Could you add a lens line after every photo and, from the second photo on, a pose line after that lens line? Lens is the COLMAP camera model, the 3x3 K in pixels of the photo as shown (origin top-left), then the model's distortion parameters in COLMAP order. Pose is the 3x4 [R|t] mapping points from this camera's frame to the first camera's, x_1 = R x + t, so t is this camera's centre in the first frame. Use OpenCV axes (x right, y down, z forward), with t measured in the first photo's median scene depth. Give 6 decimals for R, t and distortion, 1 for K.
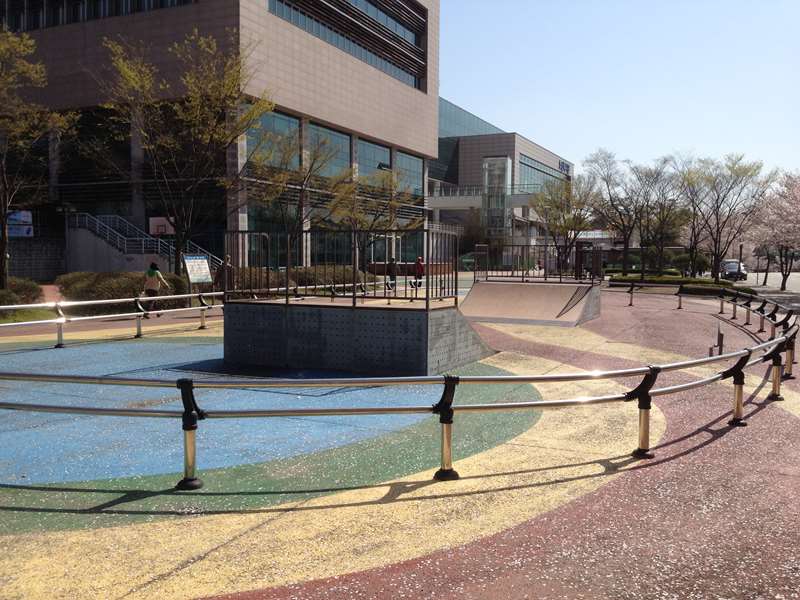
lens RADIAL K [[794.4, 0, 400.0], [0, 794.4, 300.0], [0, 0, 1]] dist [0.117977, 0.001858]
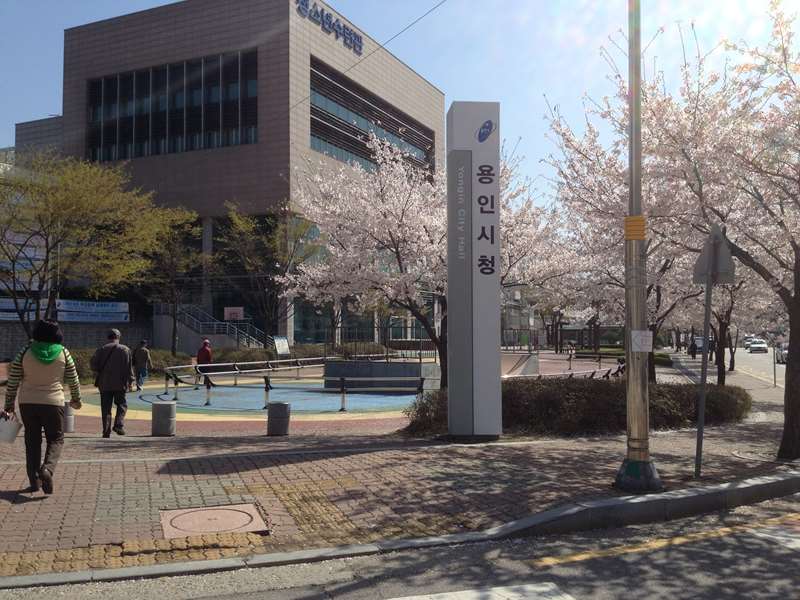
lens RADIAL K [[794.4, 0, 400.0], [0, 794.4, 300.0], [0, 0, 1]] dist [0.117977, 0.001858]
pose [[0.999811, -0.006636, -0.018293, 0.003881], [0.004882, 0.995529, -0.094326, 0.010562], [0.018837, 0.094219, 0.995373, -0.282246]]
